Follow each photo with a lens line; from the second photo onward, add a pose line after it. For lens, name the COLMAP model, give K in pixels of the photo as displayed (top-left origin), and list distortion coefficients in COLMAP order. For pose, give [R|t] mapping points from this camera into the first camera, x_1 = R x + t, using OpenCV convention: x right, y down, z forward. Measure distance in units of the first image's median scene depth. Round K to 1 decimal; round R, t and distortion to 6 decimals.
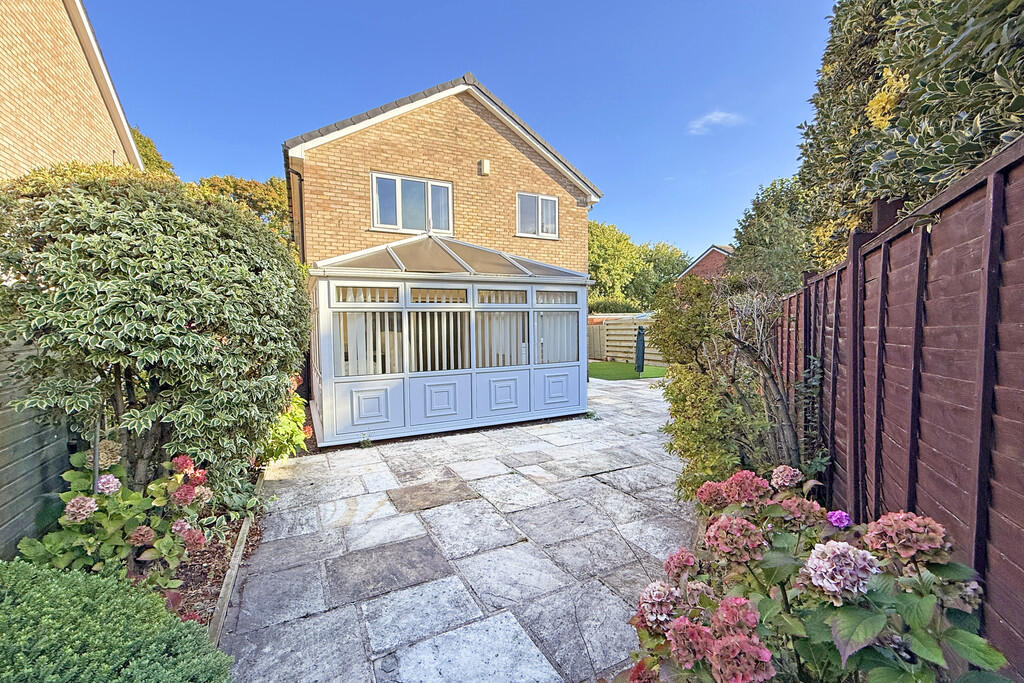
lens RADIAL K [[412.4, 0, 512.0], [0, 412.4, 341.5], [0, 0, 1]] dist [-0.000242, -0.000024]
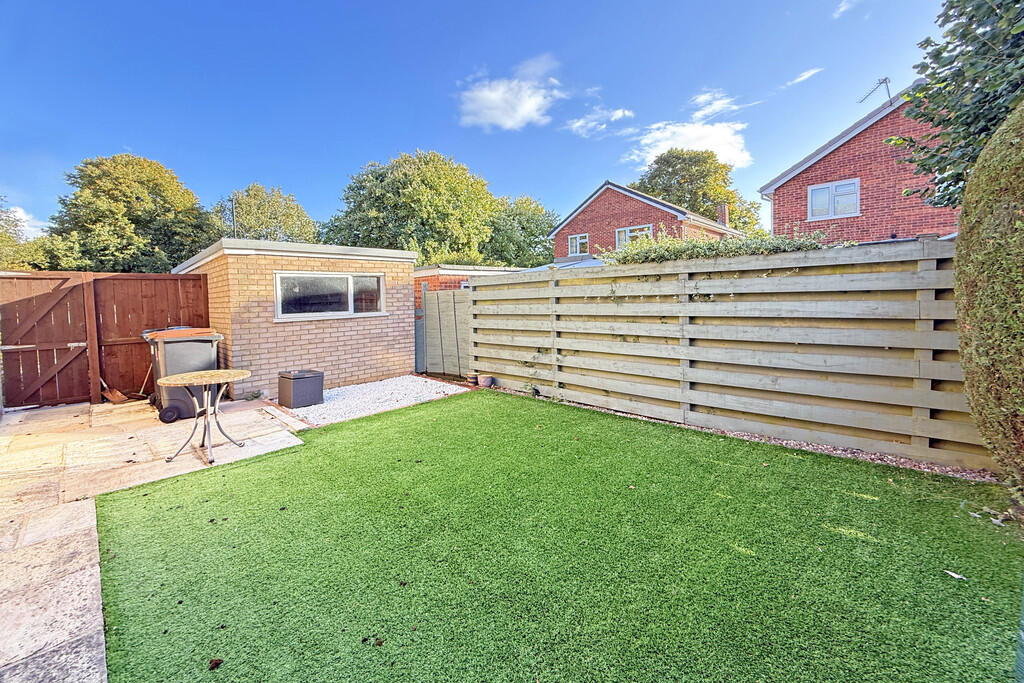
lens RADIAL K [[412.4, 0, 512.0], [0, 412.4, 341.5], [0, 0, 1]] dist [-0.000242, -0.000024]
pose [[0.937059, -0.040074, 0.346865, 0.128253], [0.018381, 0.997676, 0.065610, -0.016129], [-0.348688, -0.055104, 0.935617, 0.623152]]
